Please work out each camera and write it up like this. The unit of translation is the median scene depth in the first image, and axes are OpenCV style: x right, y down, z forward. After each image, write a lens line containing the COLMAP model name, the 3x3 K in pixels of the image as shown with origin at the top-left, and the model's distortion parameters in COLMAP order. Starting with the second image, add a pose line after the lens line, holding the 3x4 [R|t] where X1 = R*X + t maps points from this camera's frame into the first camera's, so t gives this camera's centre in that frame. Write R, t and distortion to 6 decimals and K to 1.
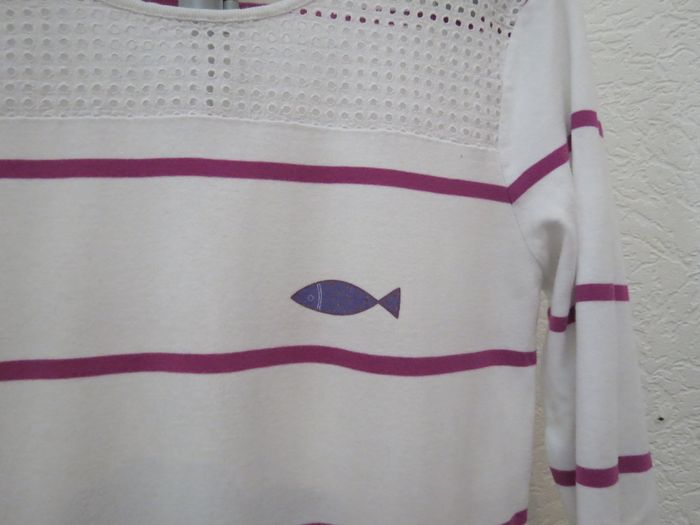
lens RADIAL K [[494.7, 0, 353.5], [0, 494.7, 263.0], [0, 0, 1]] dist [-0.030617, 0.014673]
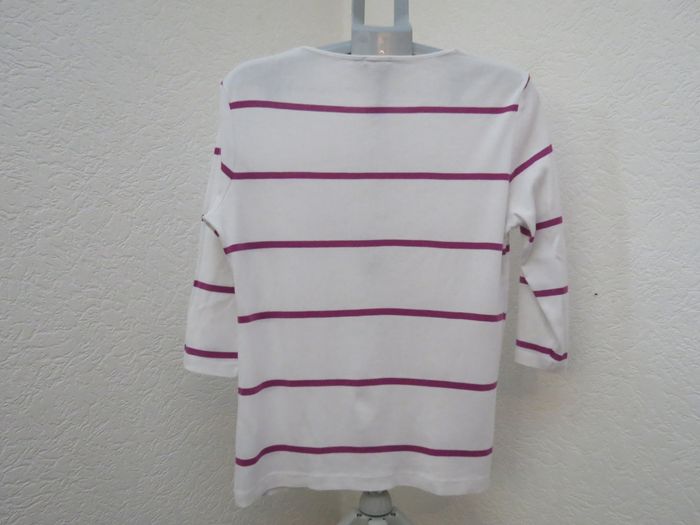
lens RADIAL K [[494.7, 0, 355.2], [0, 494.7, 259.7], [0, 0, 1]] dist [-0.030617, 0.014673]
pose [[0.965594, 0.035270, -0.257653, 0.247993], [-0.022717, 0.998413, 0.051539, 0.118871], [0.259062, -0.043912, 0.964862, -1.778487]]
